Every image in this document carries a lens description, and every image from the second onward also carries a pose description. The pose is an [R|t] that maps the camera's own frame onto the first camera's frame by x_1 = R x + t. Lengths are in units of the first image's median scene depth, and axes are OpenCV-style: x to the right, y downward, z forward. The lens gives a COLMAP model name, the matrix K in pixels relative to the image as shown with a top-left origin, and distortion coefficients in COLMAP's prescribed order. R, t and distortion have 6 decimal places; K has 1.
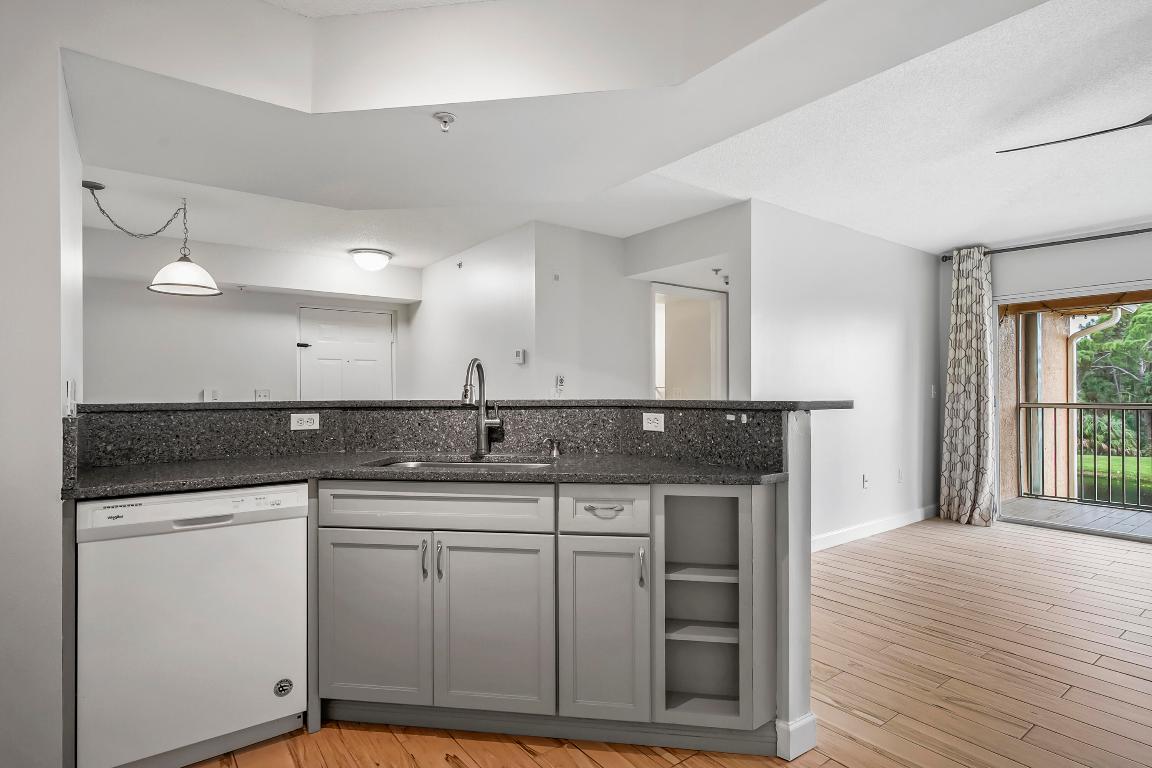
lens RADIAL K [[591.9, 0, 574.6], [0, 591.9, 391.1], [0, 0, 1]] dist [-0.000757, 0.001535]
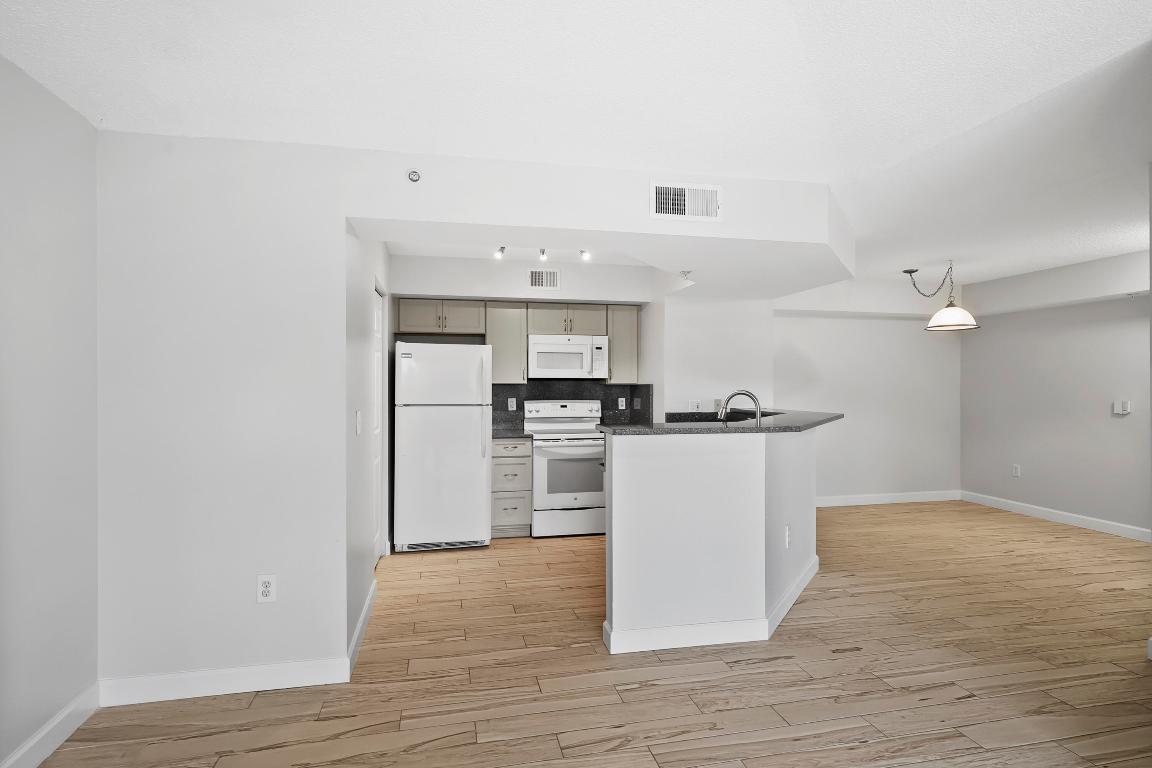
lens RADIAL K [[591.9, 0, 576.7], [0, 591.9, 379.9], [0, 0, 1]] dist [-0.000757, 0.001535]
pose [[-0.405305, -0.000730, -0.914181, 0.678488], [0.000795, 0.999999, -0.001151, -0.038306], [0.914181, -0.001193, -0.405304, 0.569057]]
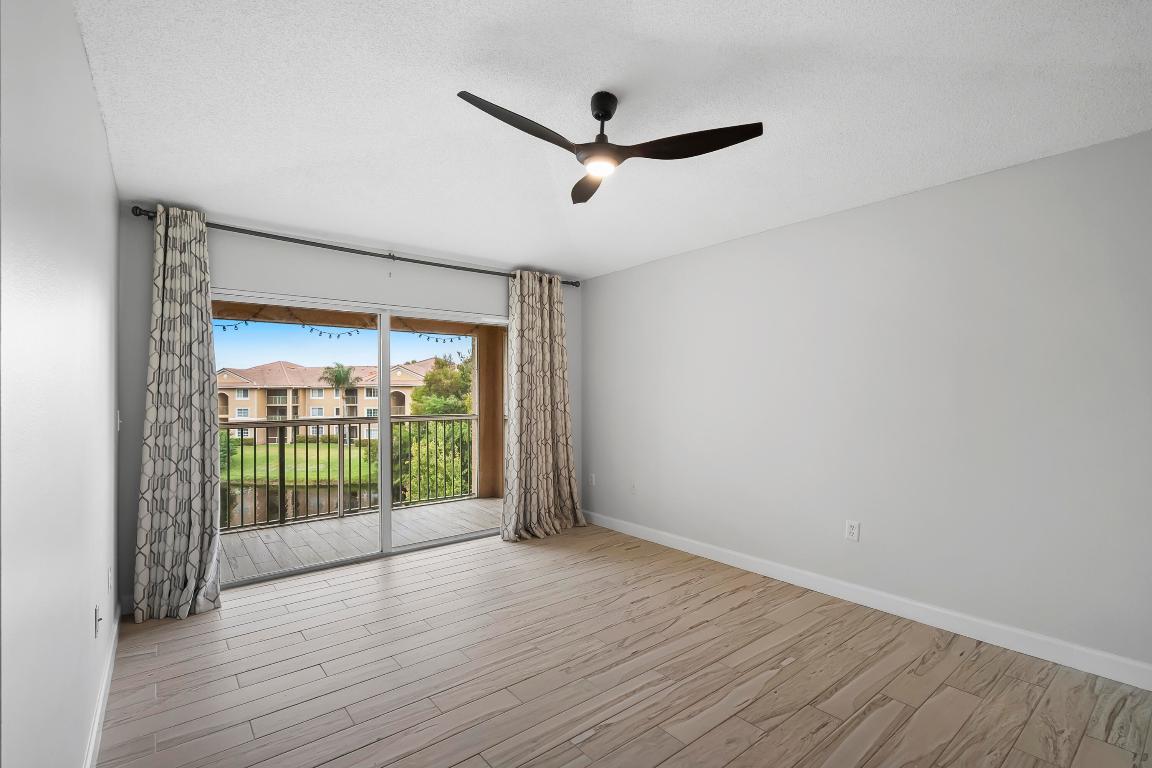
lens RADIAL K [[514.1, 0, 584.6], [0, 514.1, 388.0], [0, 0, 1]] dist [-0.004045, 0.000540]
pose [[-0.028466, 0.009523, 0.999549, 0.063390], [0.006795, 0.999933, -0.009333, -0.025909], [-0.999572, 0.006526, -0.028529, 0.553683]]
